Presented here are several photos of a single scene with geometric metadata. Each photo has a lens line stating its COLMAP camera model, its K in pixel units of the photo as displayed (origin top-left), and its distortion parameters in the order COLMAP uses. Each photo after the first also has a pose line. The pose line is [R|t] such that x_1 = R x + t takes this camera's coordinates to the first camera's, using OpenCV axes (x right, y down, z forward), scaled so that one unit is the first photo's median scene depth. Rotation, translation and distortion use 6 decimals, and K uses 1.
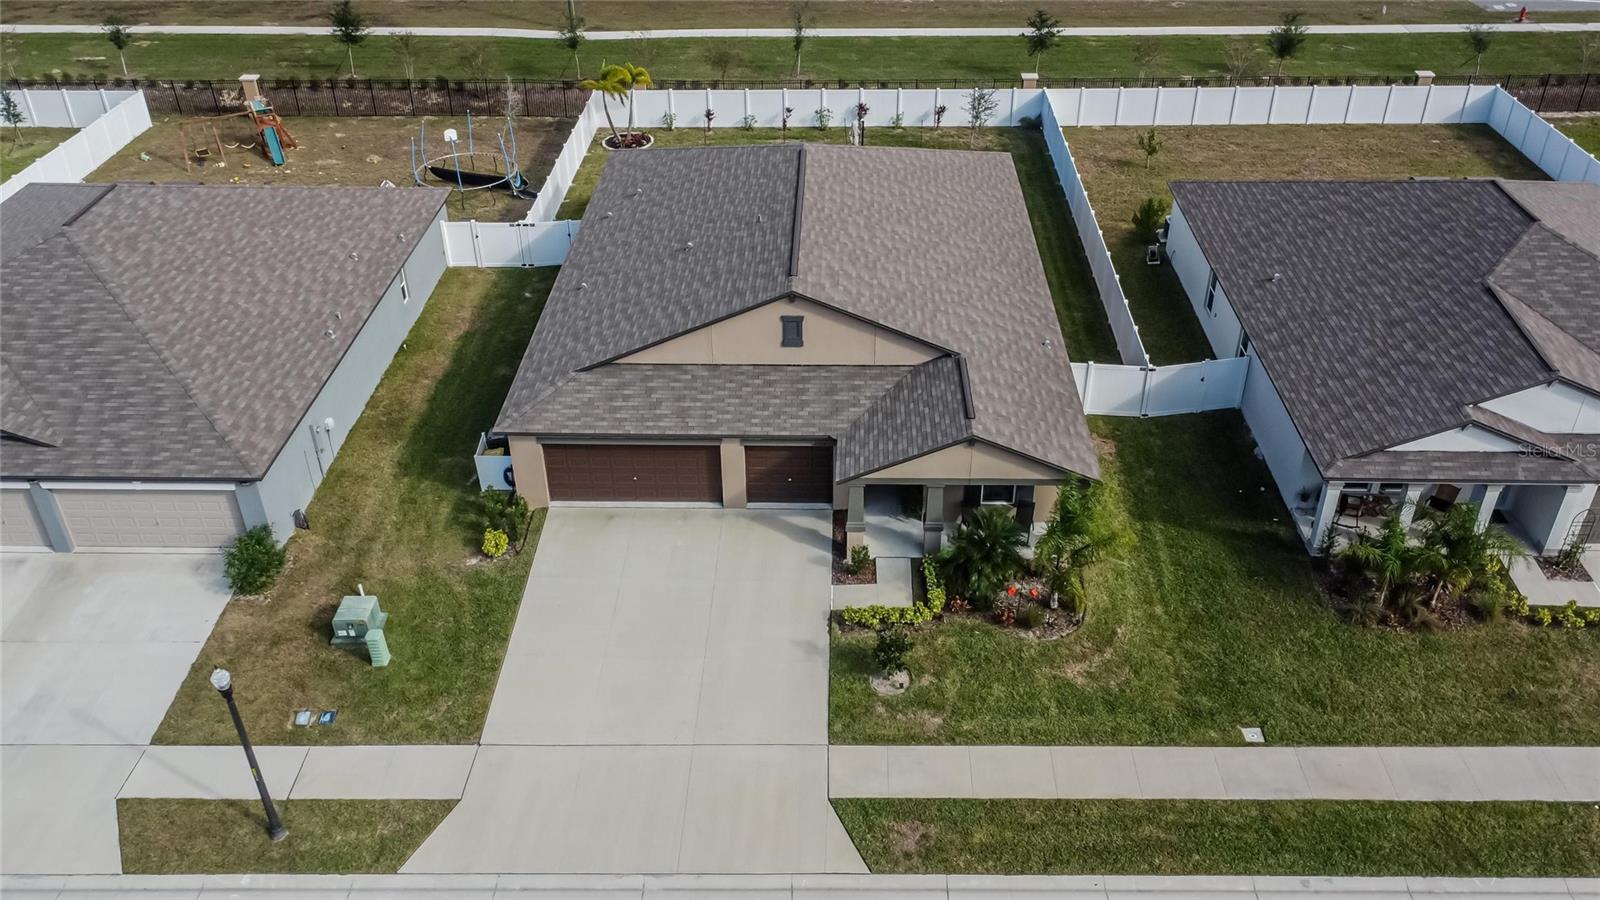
lens RADIAL K [[1257.7, 0, 832.3], [0, 1257.7, 455.8], [0, 0, 1]] dist [0.009650, -0.002726]
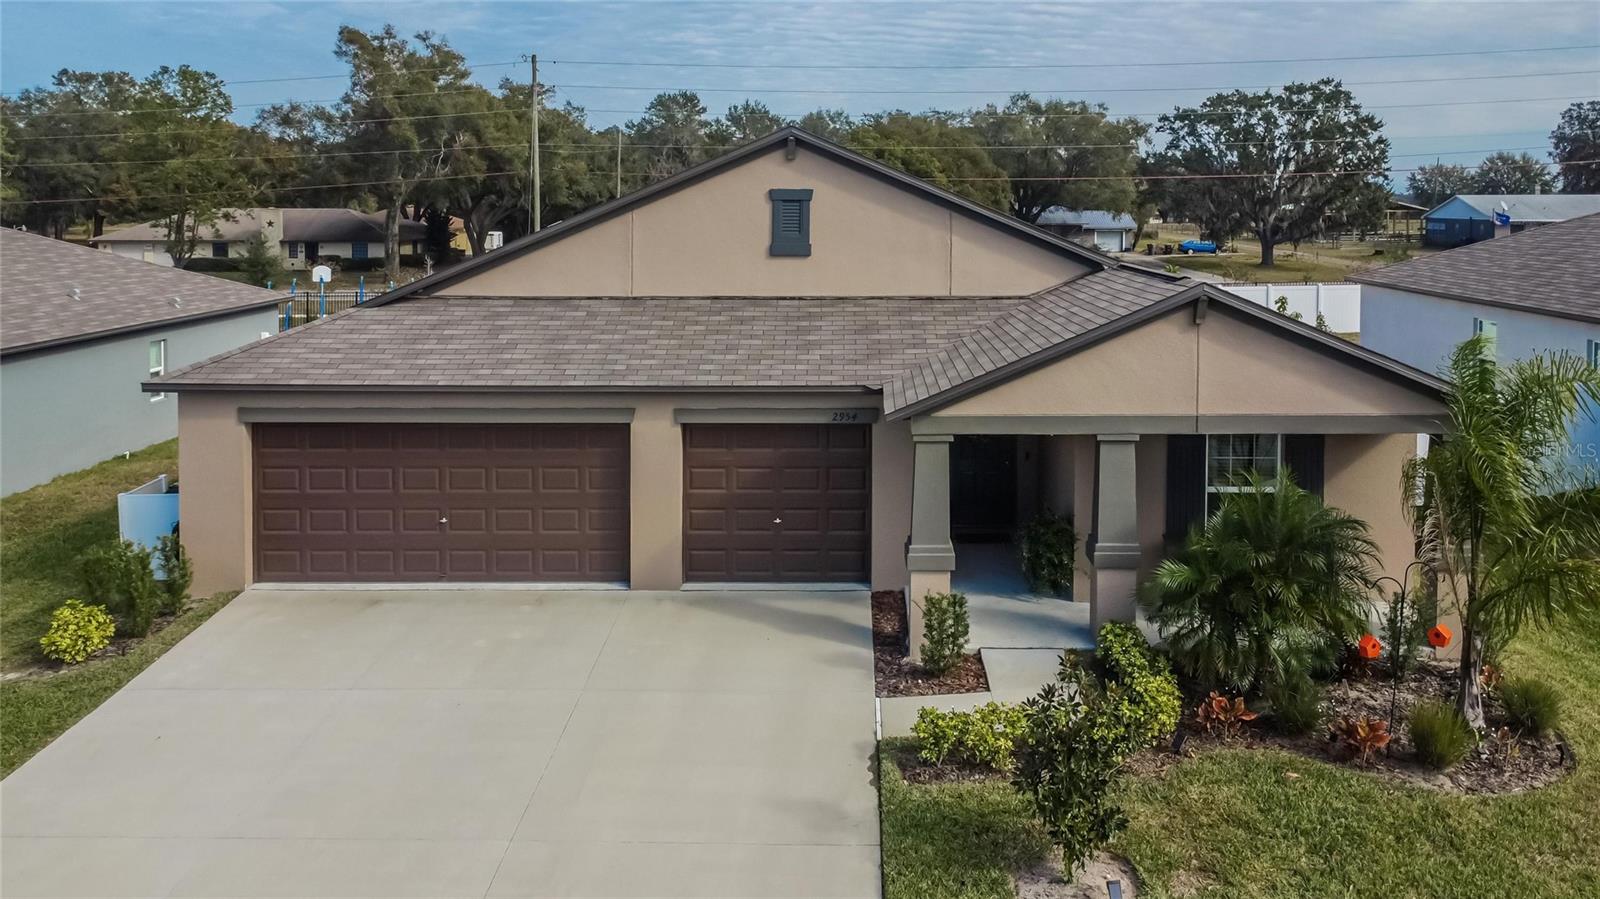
lens RADIAL K [[1274.6, 0, 839.8], [0, 1274.6, 253.1], [0, 0, 1]] dist [0.009018, -0.001460]
pose [[0.999994, -0.002216, 0.002814, -0.012637], [0.003373, 0.846582, -0.532247, 0.191553], [-0.001203, 0.532253, 0.846584, 0.569310]]
